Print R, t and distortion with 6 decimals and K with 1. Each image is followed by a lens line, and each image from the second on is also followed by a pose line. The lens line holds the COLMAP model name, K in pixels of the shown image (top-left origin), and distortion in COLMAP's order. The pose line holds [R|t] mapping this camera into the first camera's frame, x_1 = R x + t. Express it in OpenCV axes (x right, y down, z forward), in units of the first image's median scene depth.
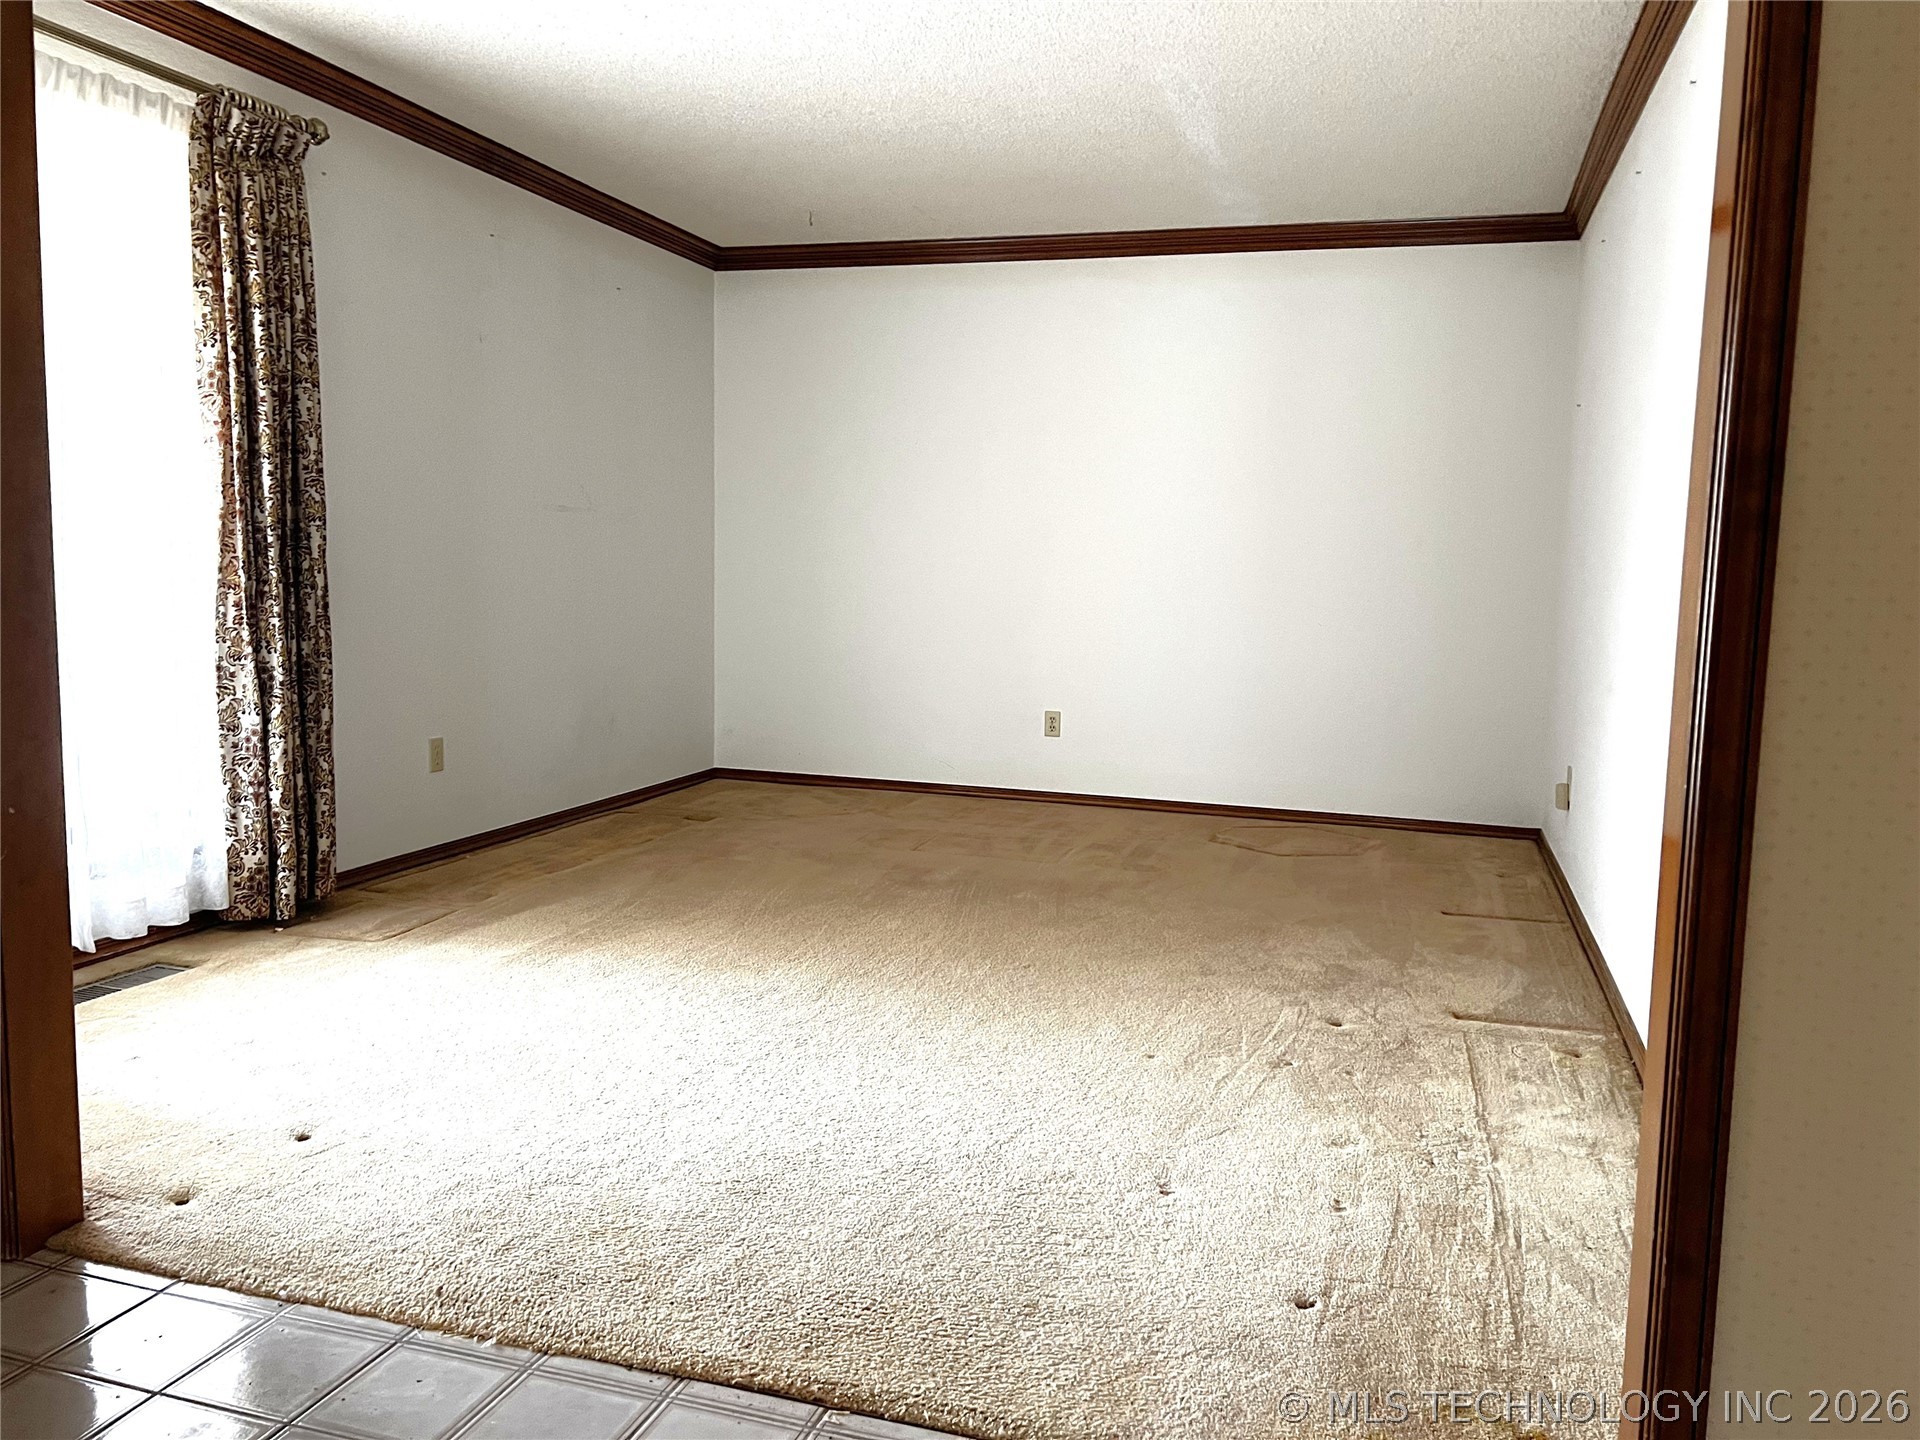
lens RADIAL K [[1446.1, 0, 970.6], [0, 1446.1, 722.8], [0, 0, 1]] dist [0.033377, -0.026790]
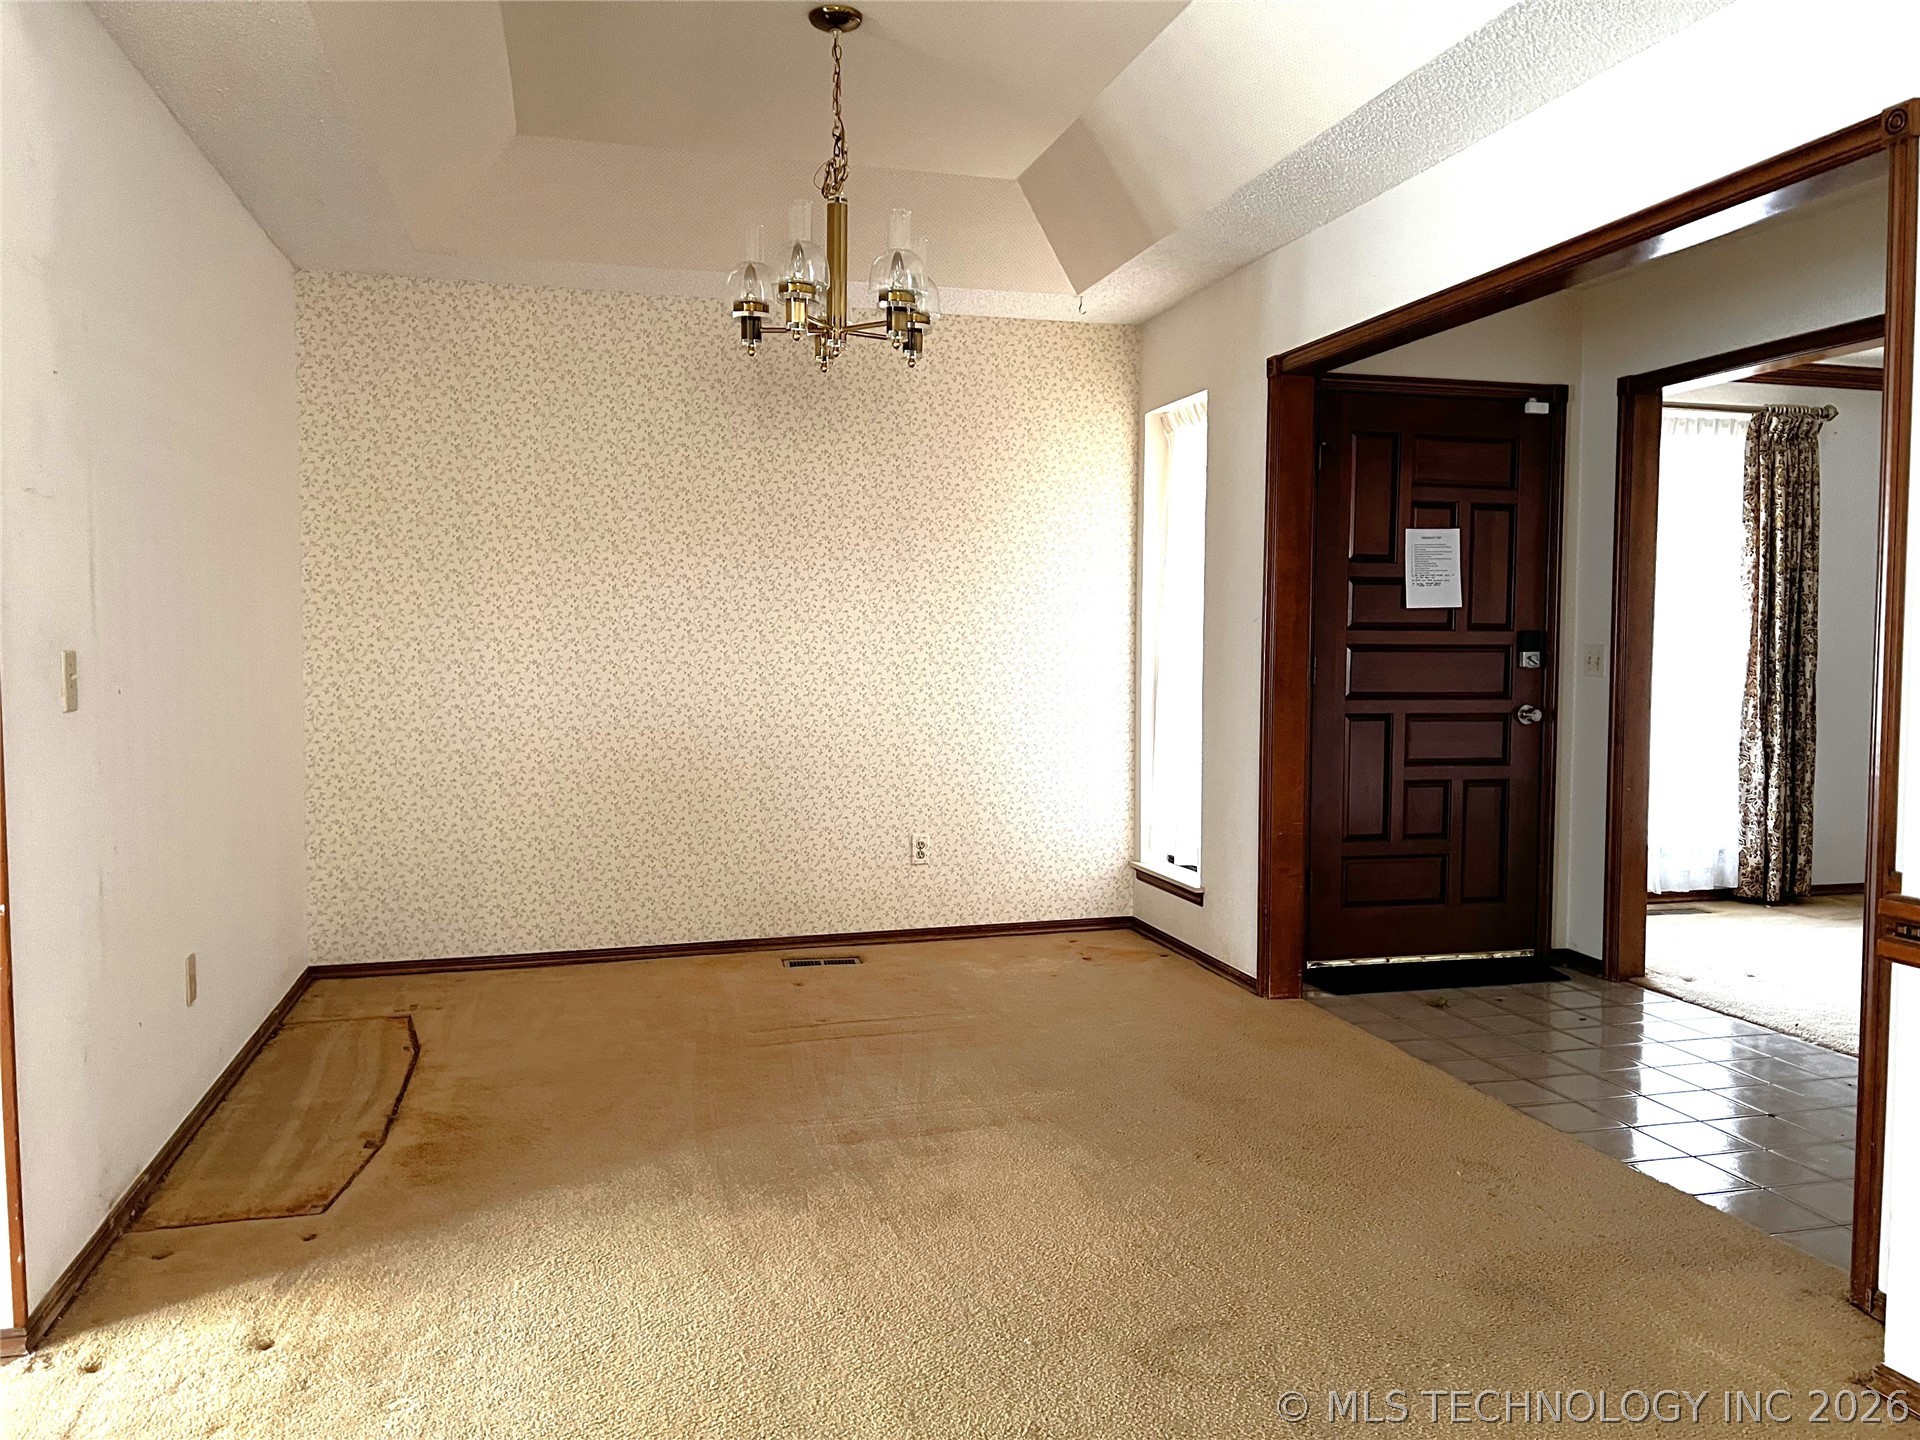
lens RADIAL K [[1446.1, 0, 965.8], [0, 1446.1, 726.9], [0, 0, 1]] dist [0.033377, -0.026790]
pose [[0.537692, 0.024074, -0.842797, 0.418885], [-0.084381, 0.996110, -0.025381, 0.060859], [0.838908, 0.084764, 0.537632, -0.656230]]
